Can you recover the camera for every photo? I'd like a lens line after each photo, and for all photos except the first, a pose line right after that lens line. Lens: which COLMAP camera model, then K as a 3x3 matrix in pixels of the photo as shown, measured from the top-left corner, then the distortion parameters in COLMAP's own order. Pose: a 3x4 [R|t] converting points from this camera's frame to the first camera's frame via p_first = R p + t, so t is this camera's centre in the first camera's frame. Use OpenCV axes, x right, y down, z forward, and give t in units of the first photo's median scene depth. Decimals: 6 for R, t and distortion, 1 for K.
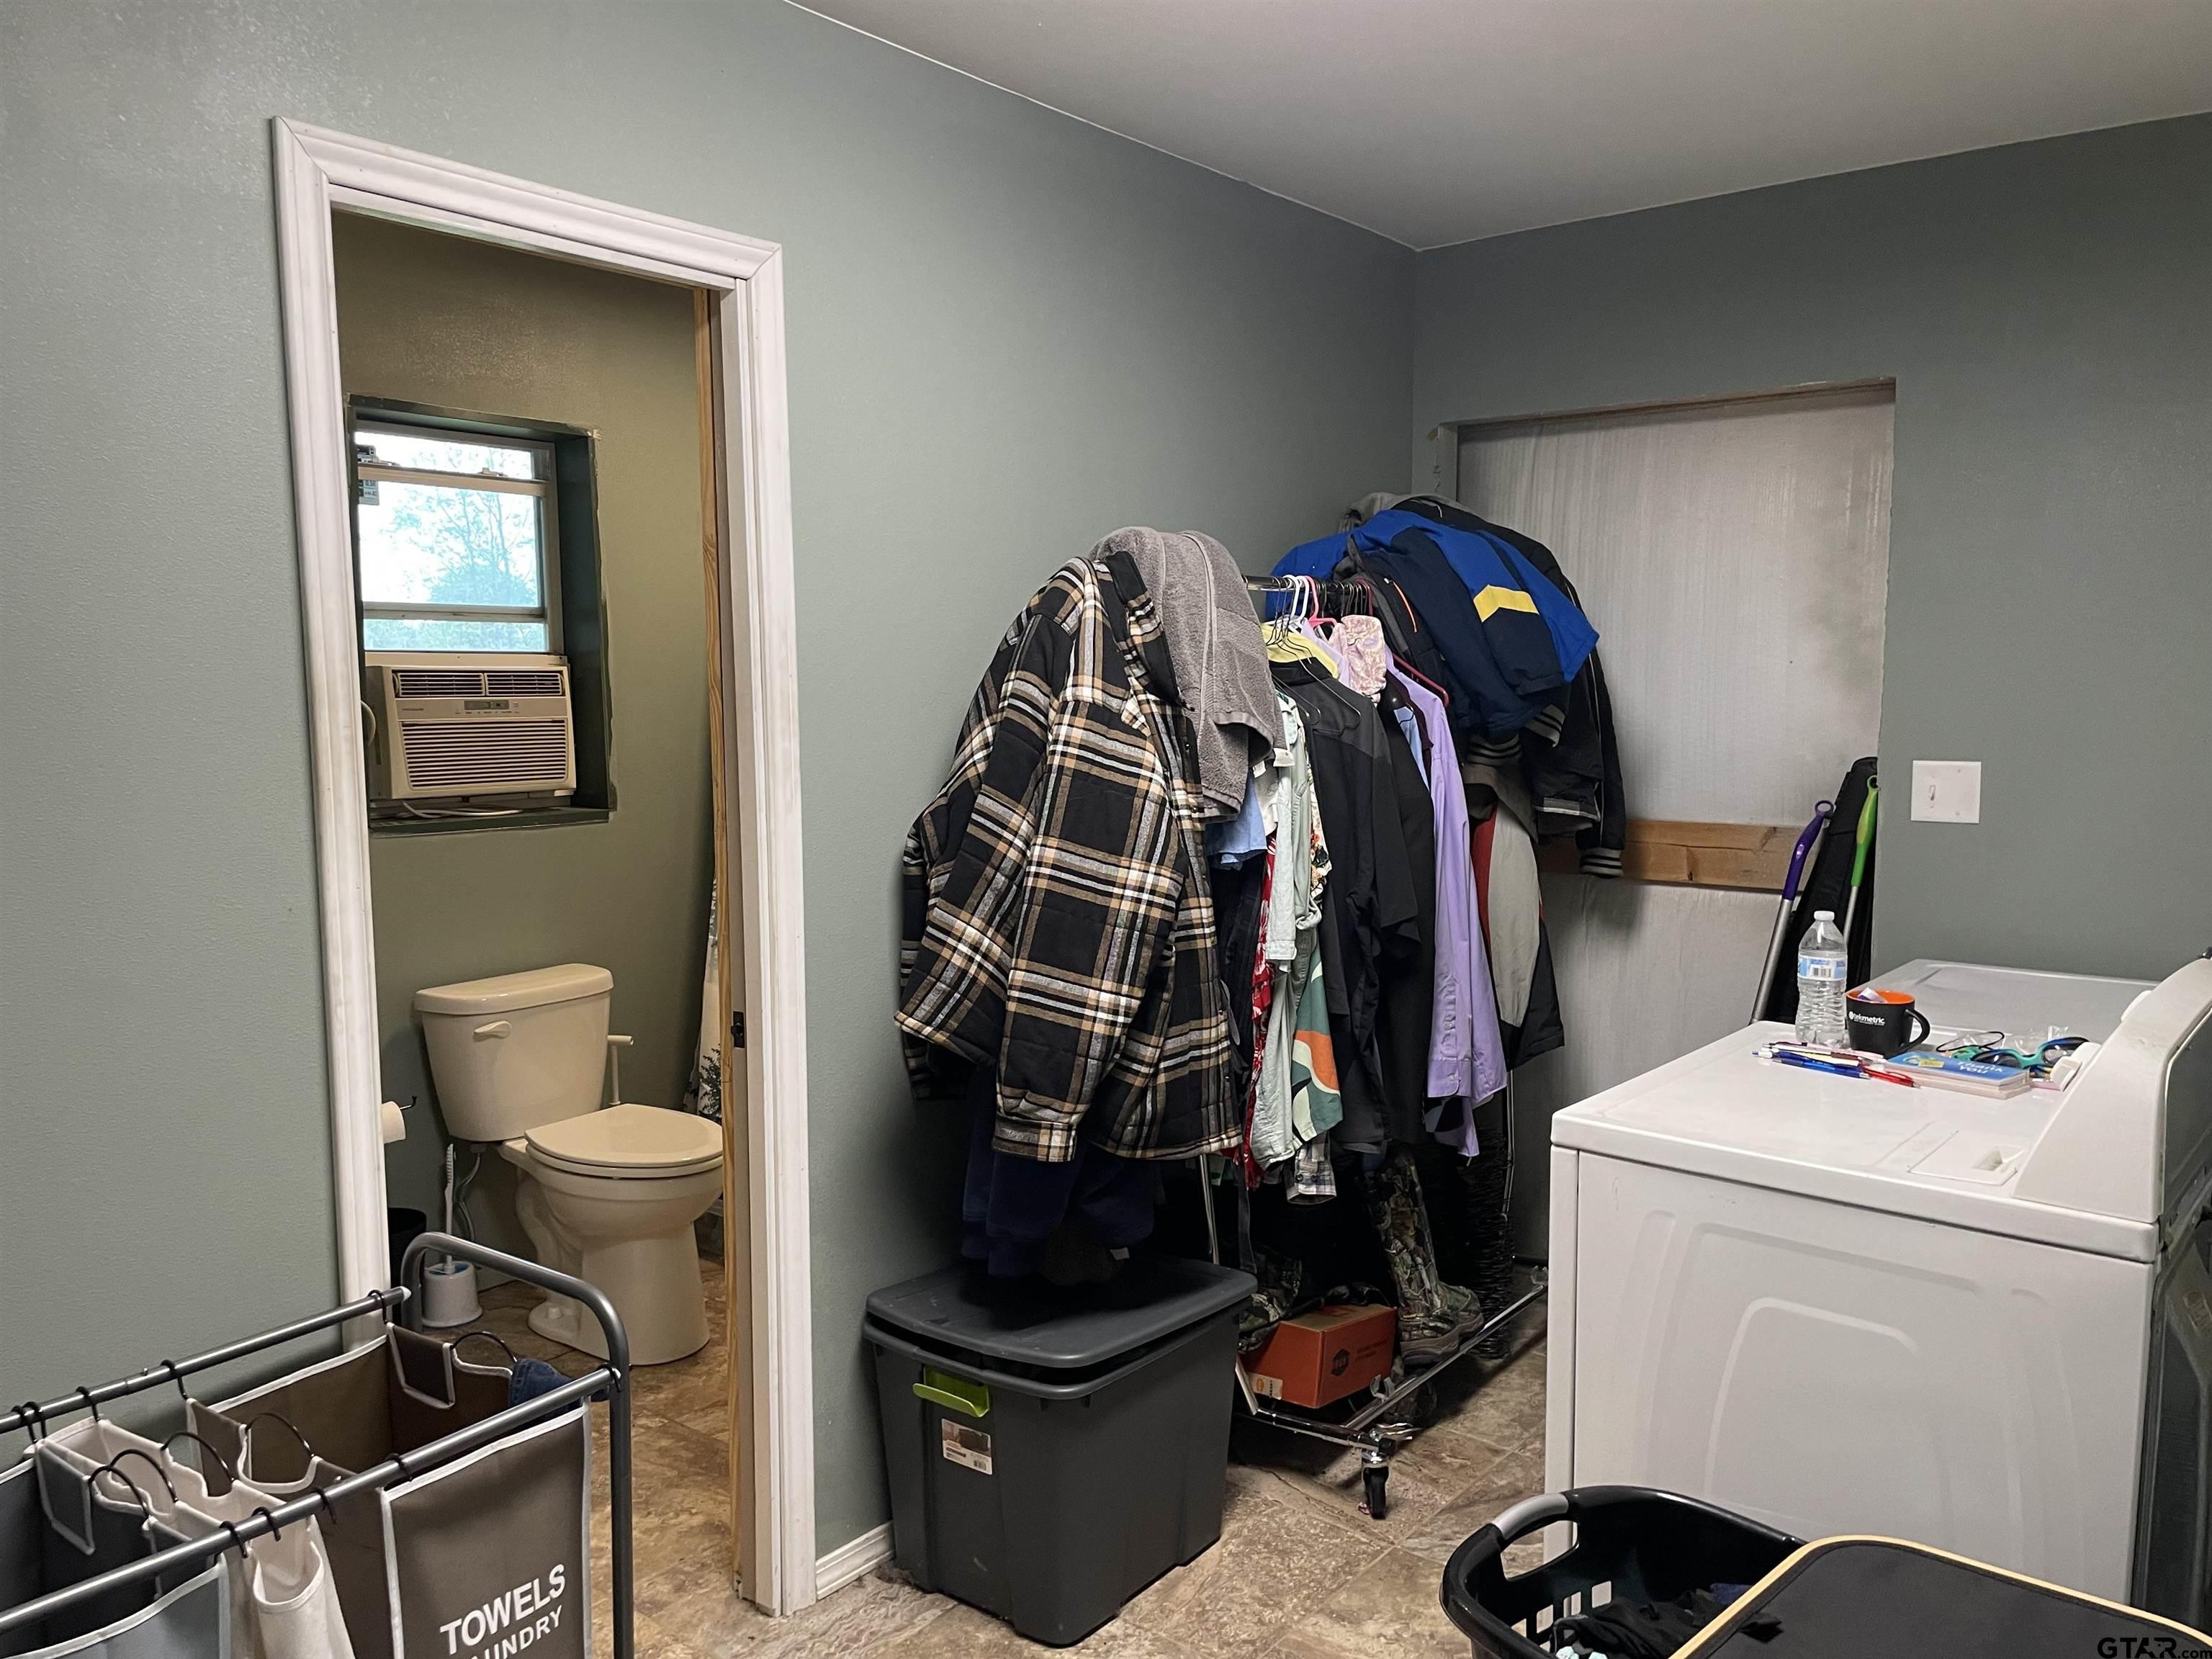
lens RADIAL K [[1665.7, 0, 1106.3], [0, 1665.7, 830.4], [0, 0, 1]] dist [0.042250, -0.002685]
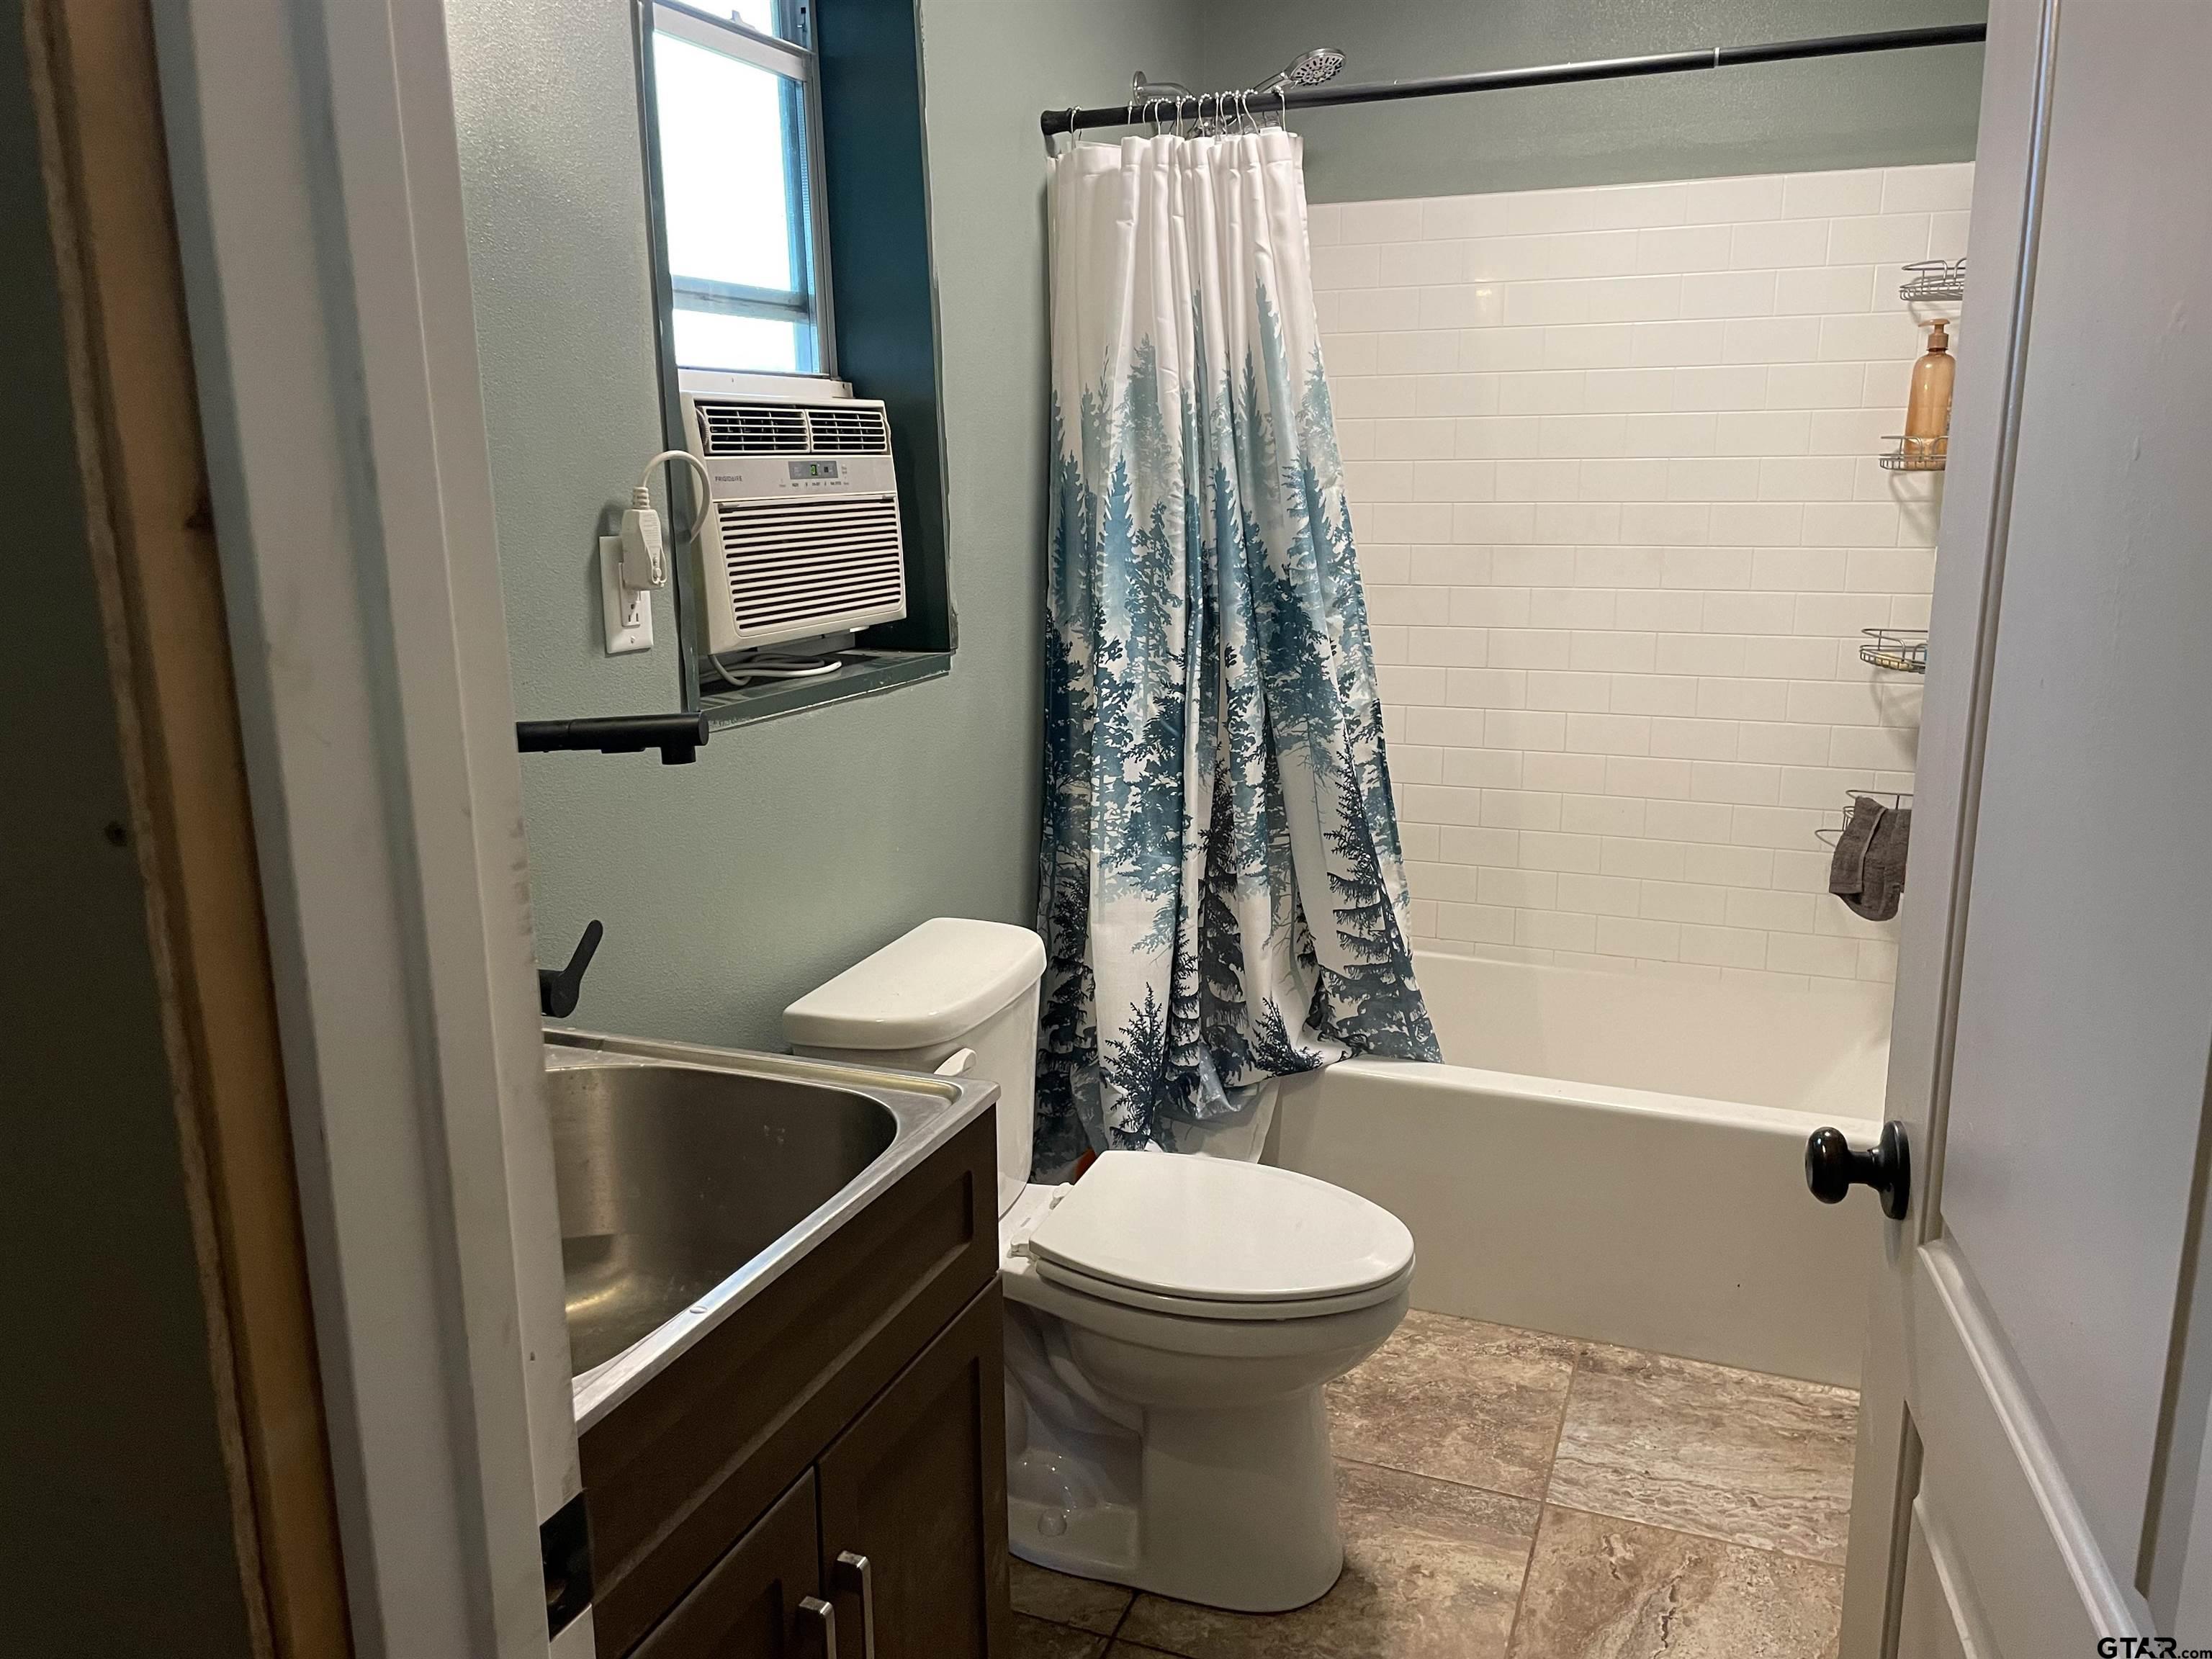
lens RADIAL K [[1665.7, 0, 1109.8], [0, 1665.7, 832.5], [0, 0, 1]] dist [0.042250, -0.002685]
pose [[0.958942, -0.066298, 0.275744, -0.429870], [0.028914, 0.990080, 0.137496, -0.029942], [-0.282124, -0.123878, 0.951346, 0.439528]]
